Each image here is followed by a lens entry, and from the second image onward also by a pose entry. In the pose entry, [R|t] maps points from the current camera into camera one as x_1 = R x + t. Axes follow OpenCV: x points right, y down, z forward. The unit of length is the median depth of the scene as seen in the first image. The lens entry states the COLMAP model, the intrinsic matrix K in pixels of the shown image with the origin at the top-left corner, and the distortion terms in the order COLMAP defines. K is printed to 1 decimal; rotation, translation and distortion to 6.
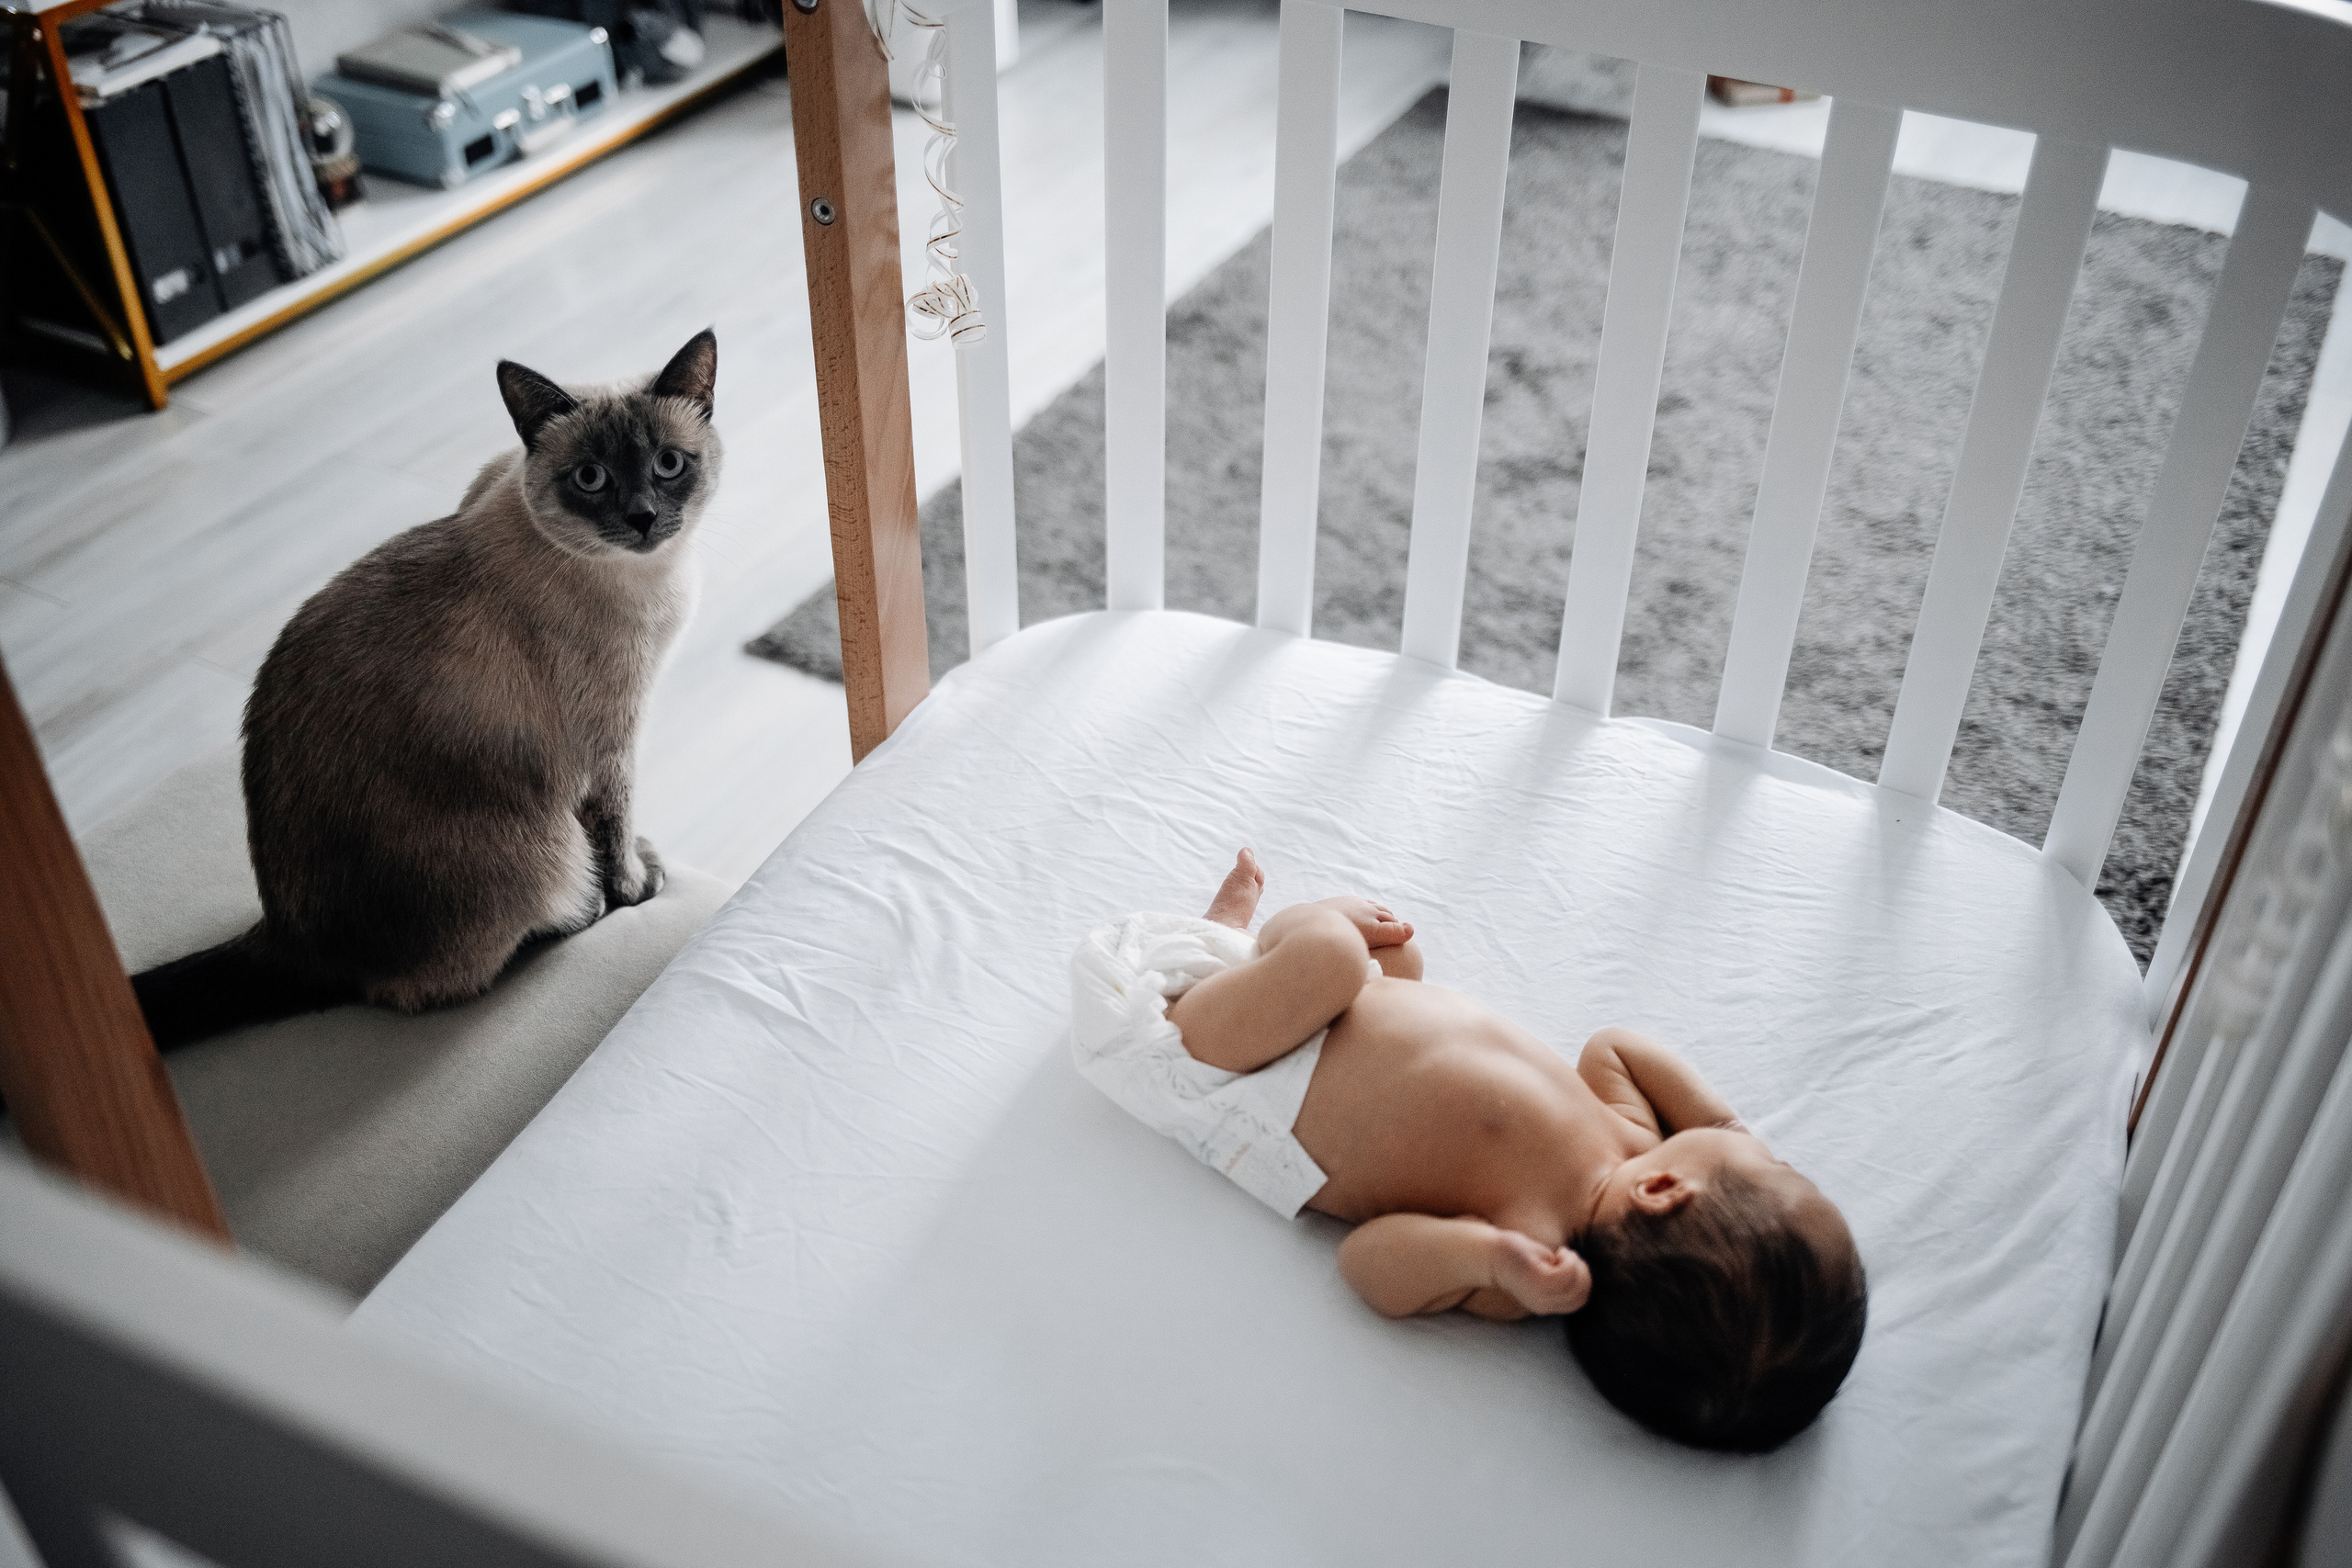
lens RADIAL K [[2282.6, 0, 1176.0], [0, 2282.6, 784.0], [0, 0, 1]] dist [0.003598, 0.000981]
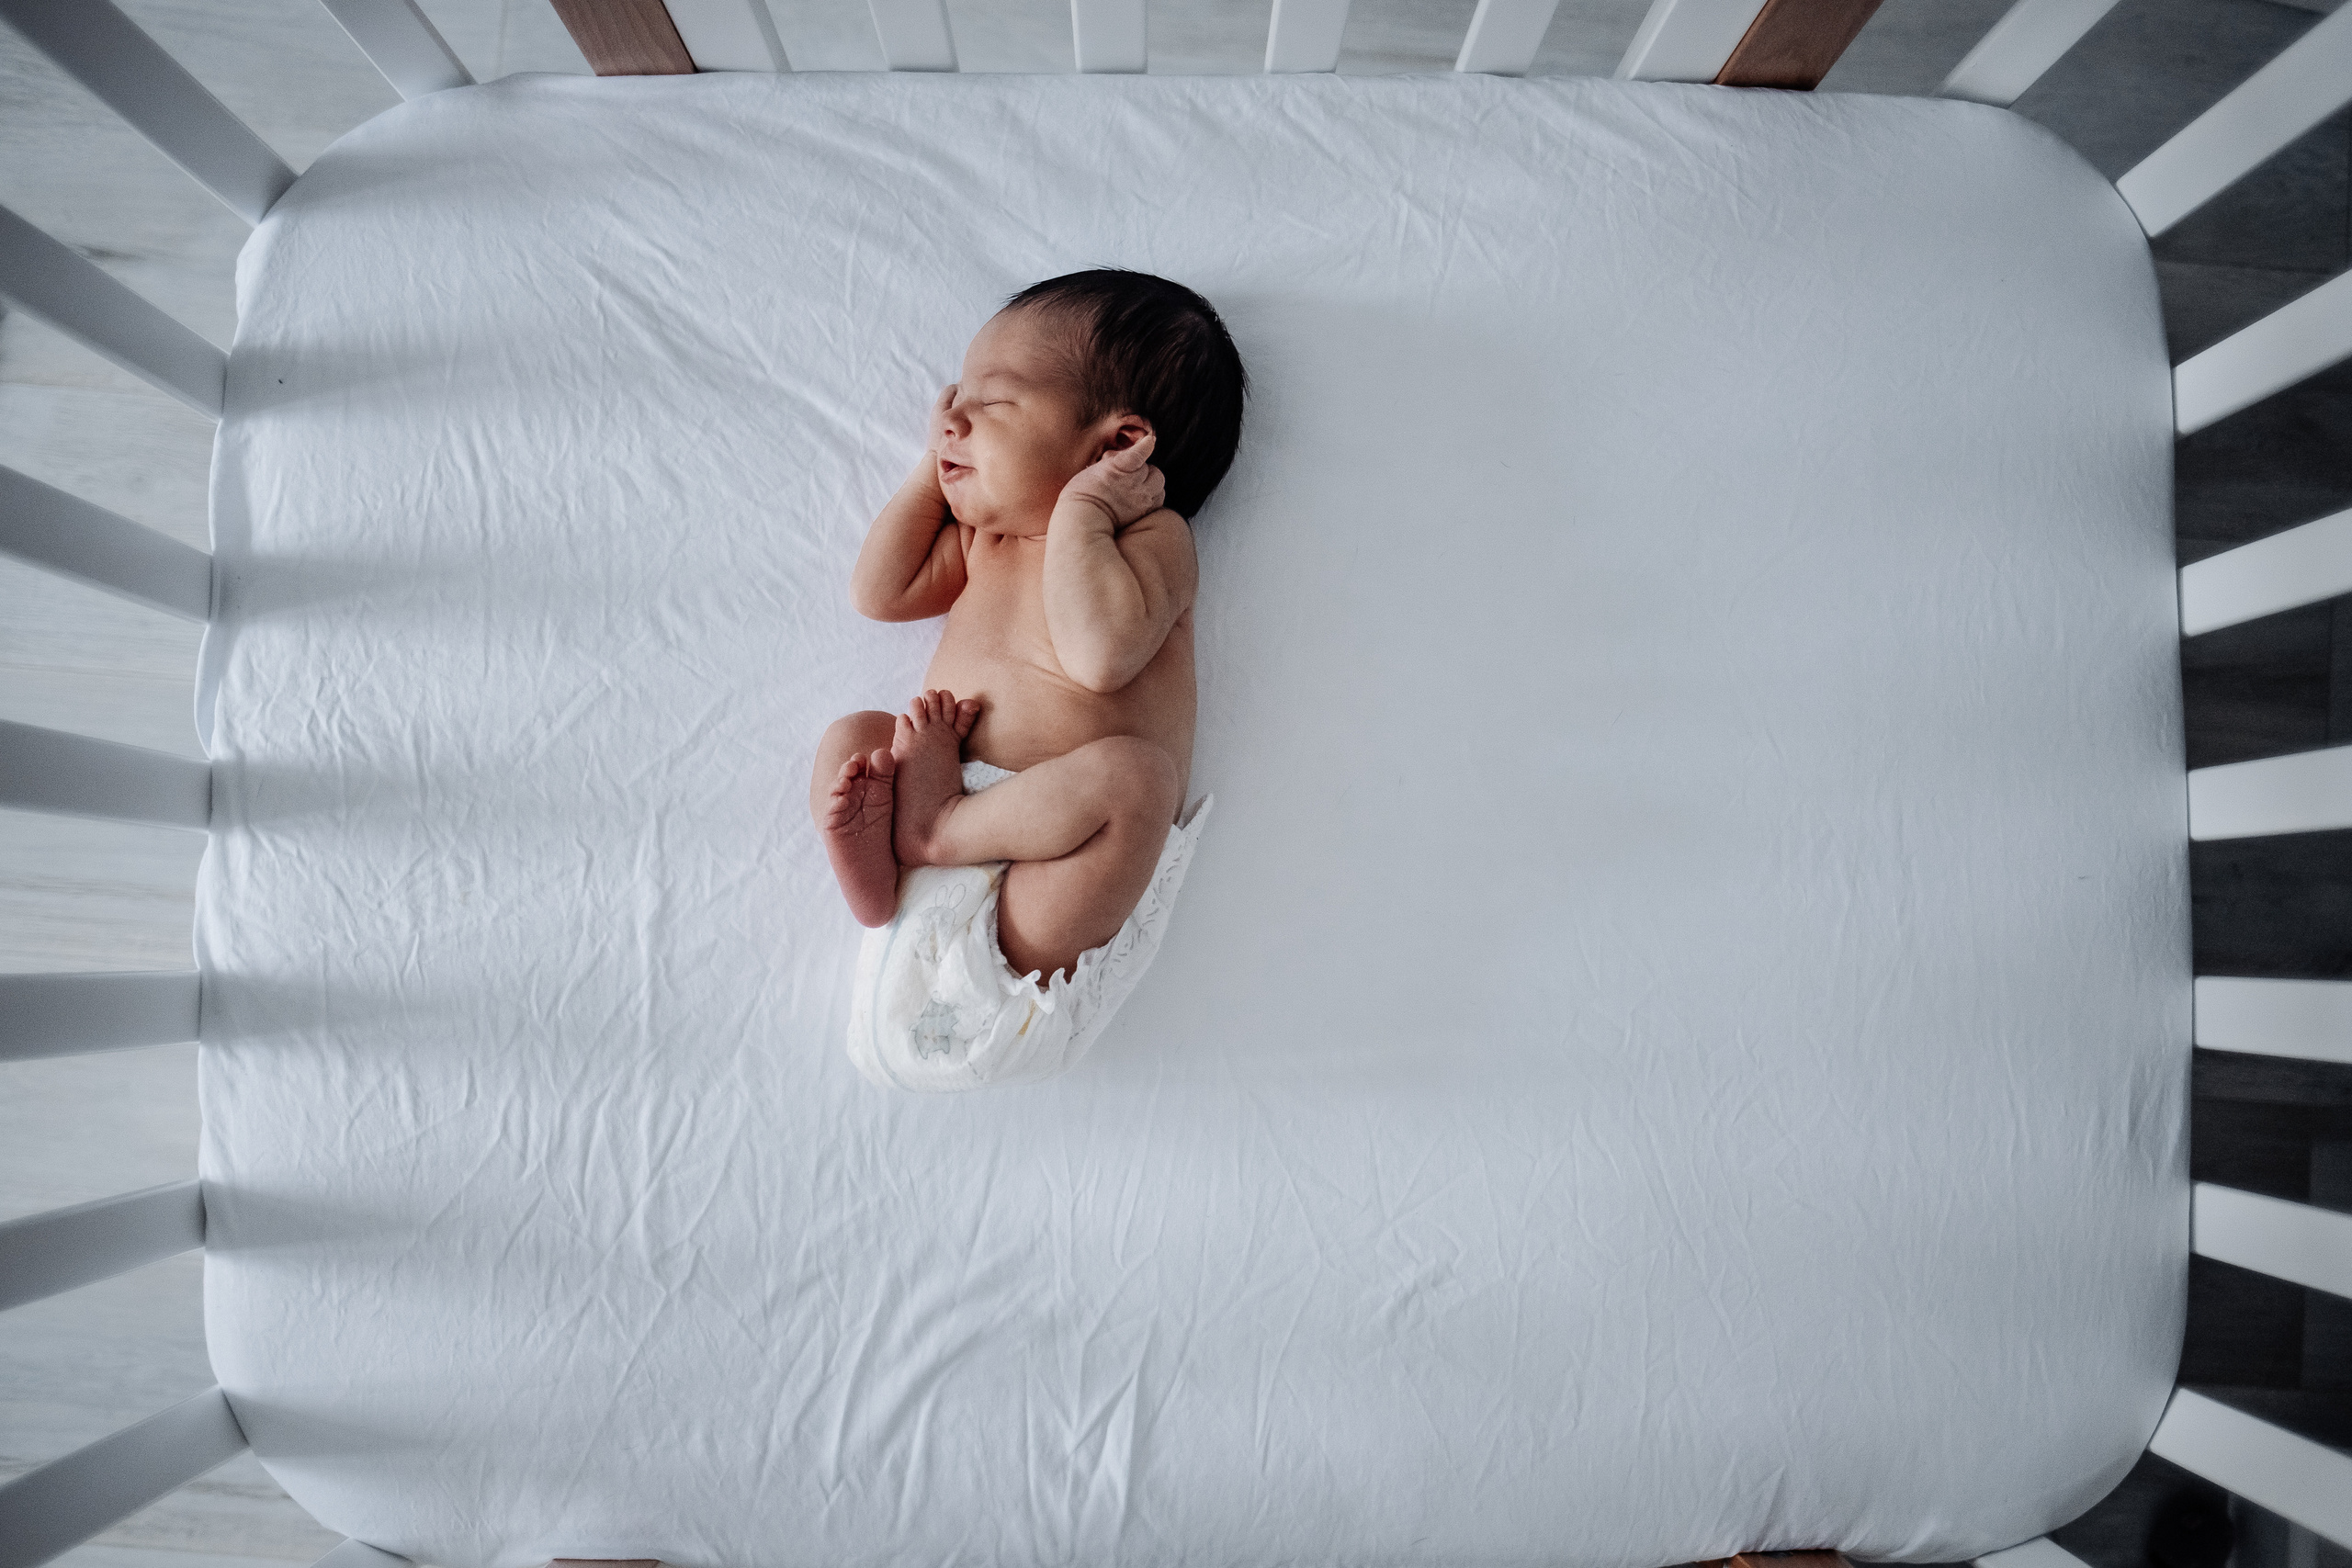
lens RADIAL K [[2282.6, 0, 1176.0], [0, 2282.6, 784.0], [0, 0, 1]] dist [0.003598, 0.000981]
pose [[-0.424939, -0.904877, 0.024992, 0.023682], [0.553635, -0.237951, 0.798040, -0.556603], [-0.716181, 0.352955, 0.602086, 0.342798]]
